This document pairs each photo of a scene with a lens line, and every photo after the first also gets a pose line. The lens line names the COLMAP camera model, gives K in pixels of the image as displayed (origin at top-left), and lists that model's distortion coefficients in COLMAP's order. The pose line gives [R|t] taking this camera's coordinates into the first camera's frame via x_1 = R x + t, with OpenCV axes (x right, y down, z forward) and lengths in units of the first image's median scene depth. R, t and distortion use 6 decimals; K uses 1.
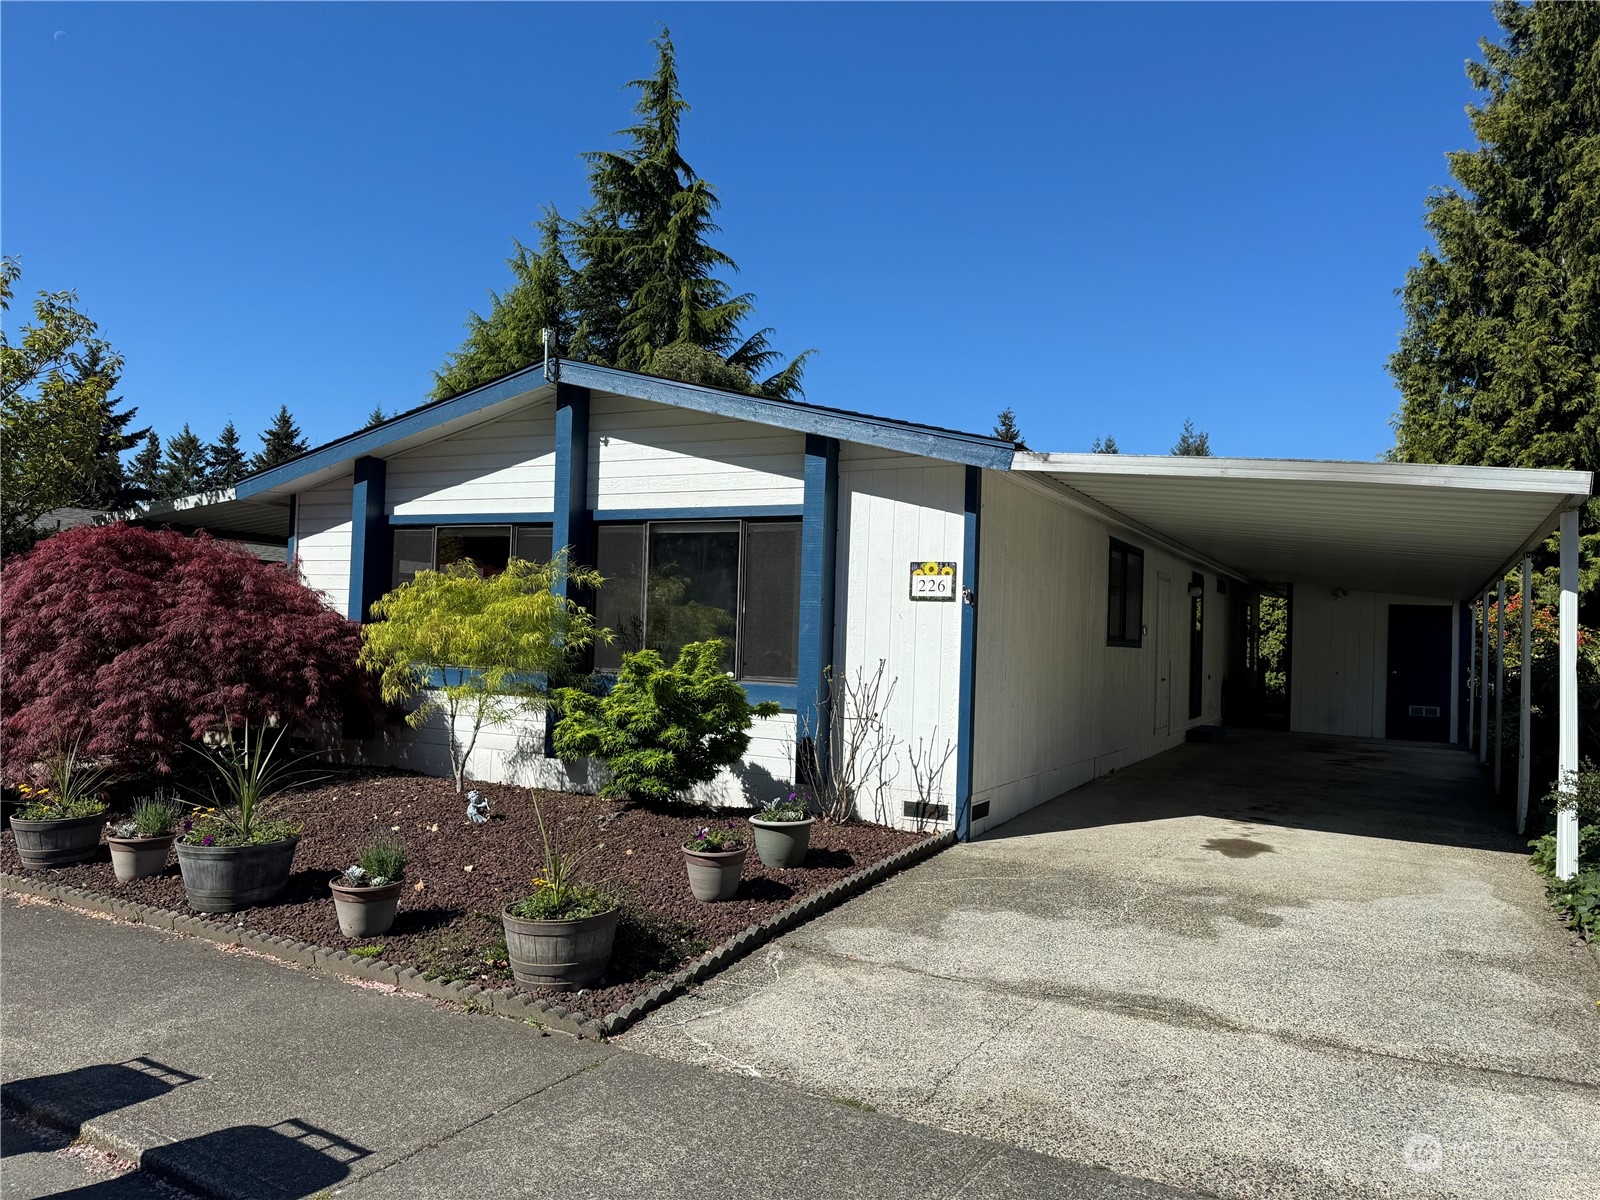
lens RADIAL K [[1126.3, 0, 790.2], [0, 1126.3, 608.0], [0, 0, 1]] dist [0.073481, -0.072630]
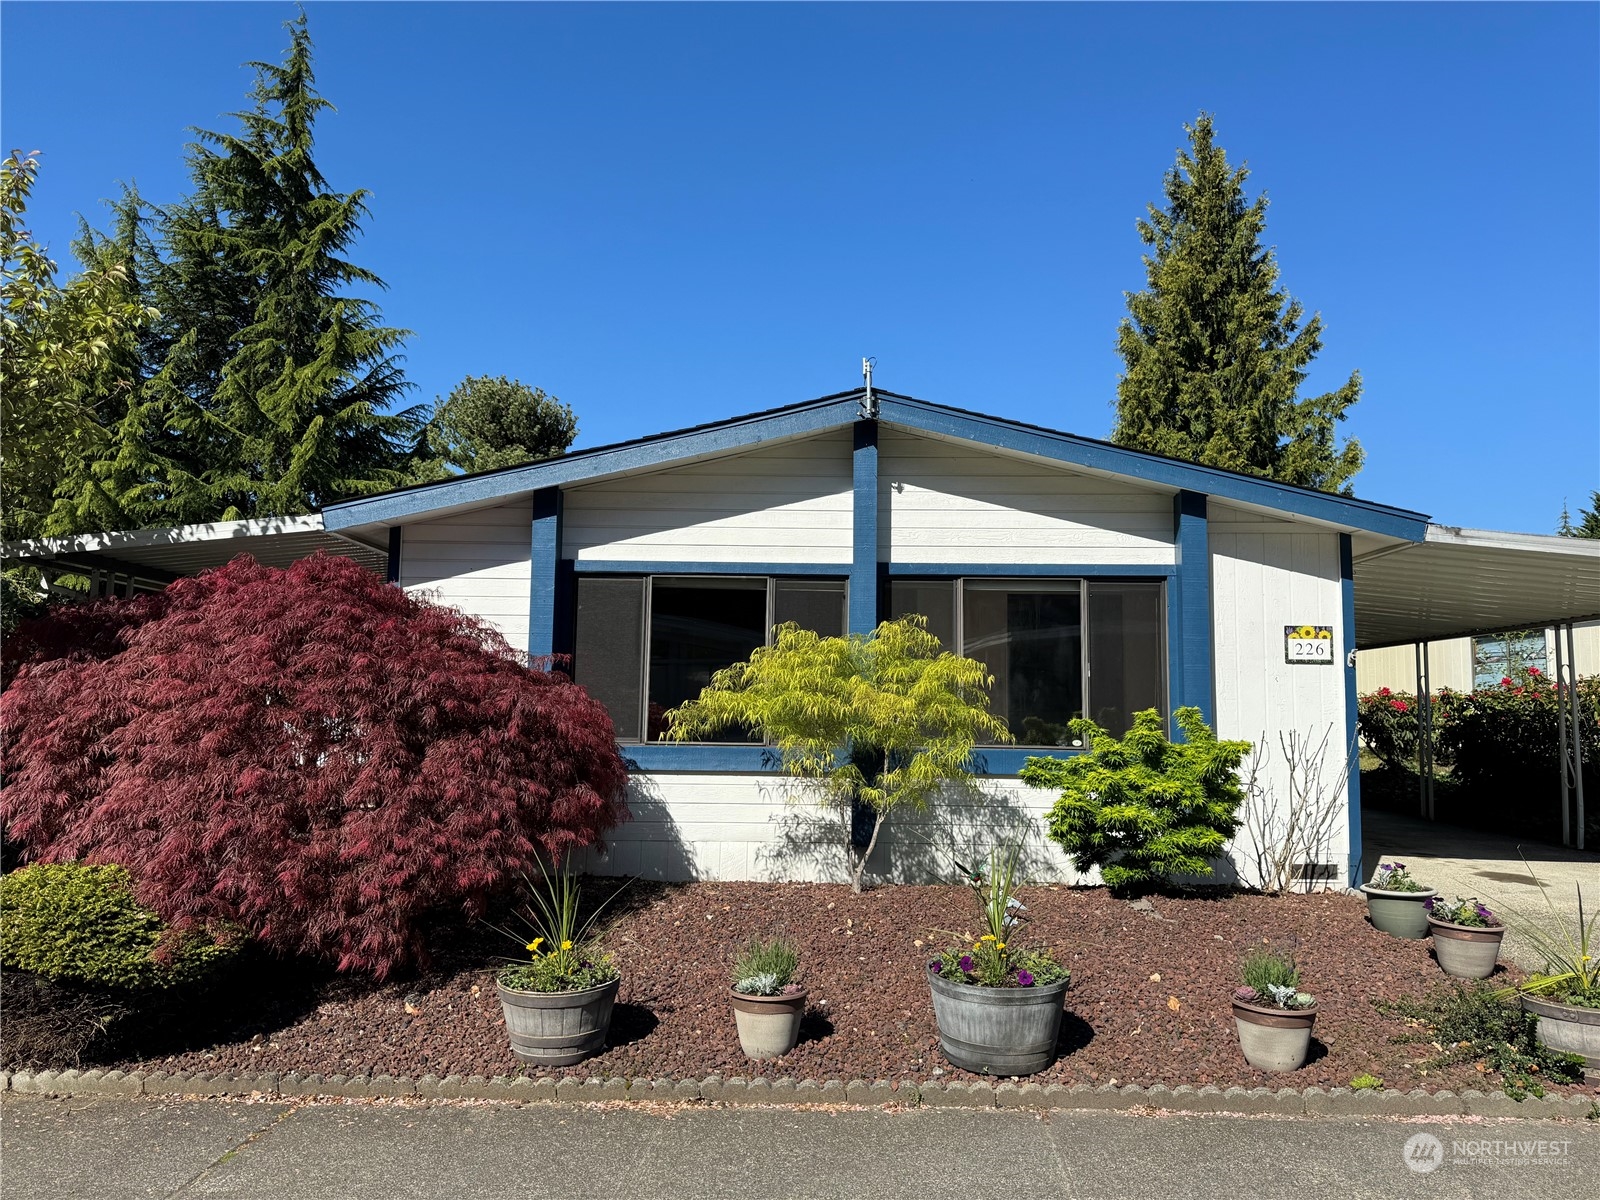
lens RADIAL K [[1126.3, 0, 798.3], [0, 1126.3, 606.2], [0, 0, 1]] dist [0.073481, -0.072630]
pose [[0.891201, 0.018748, 0.453220, -0.619018], [0.006562, 0.998508, -0.054208, -0.004507], [-0.453560, 0.051284, 0.889749, 0.232570]]
